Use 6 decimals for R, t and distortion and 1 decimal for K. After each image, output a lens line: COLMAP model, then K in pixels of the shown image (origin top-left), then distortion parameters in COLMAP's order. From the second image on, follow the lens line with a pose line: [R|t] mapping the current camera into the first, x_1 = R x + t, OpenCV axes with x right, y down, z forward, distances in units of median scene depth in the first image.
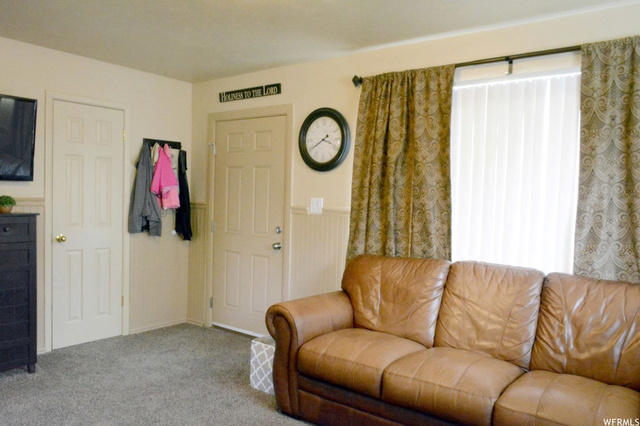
lens RADIAL K [[501.4, 0, 320.0], [0, 501.4, 213.0], [0, 0, 1]] dist [-0.006991, -0.001837]
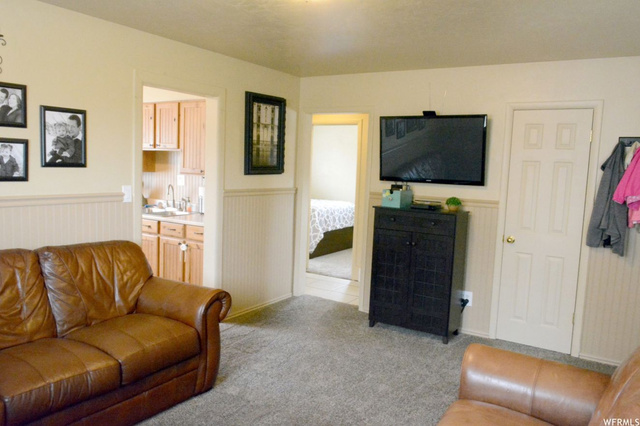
lens RADIAL K [[501.4, 0, 320.0], [0, 501.4, 213.0], [0, 0, 1]] dist [-0.006991, -0.001837]
pose [[0.082427, 0.077859, -0.993551, 0.472903], [-0.068314, 0.995040, 0.072308, -0.051303], [0.994253, 0.061913, 0.087337, 0.462071]]
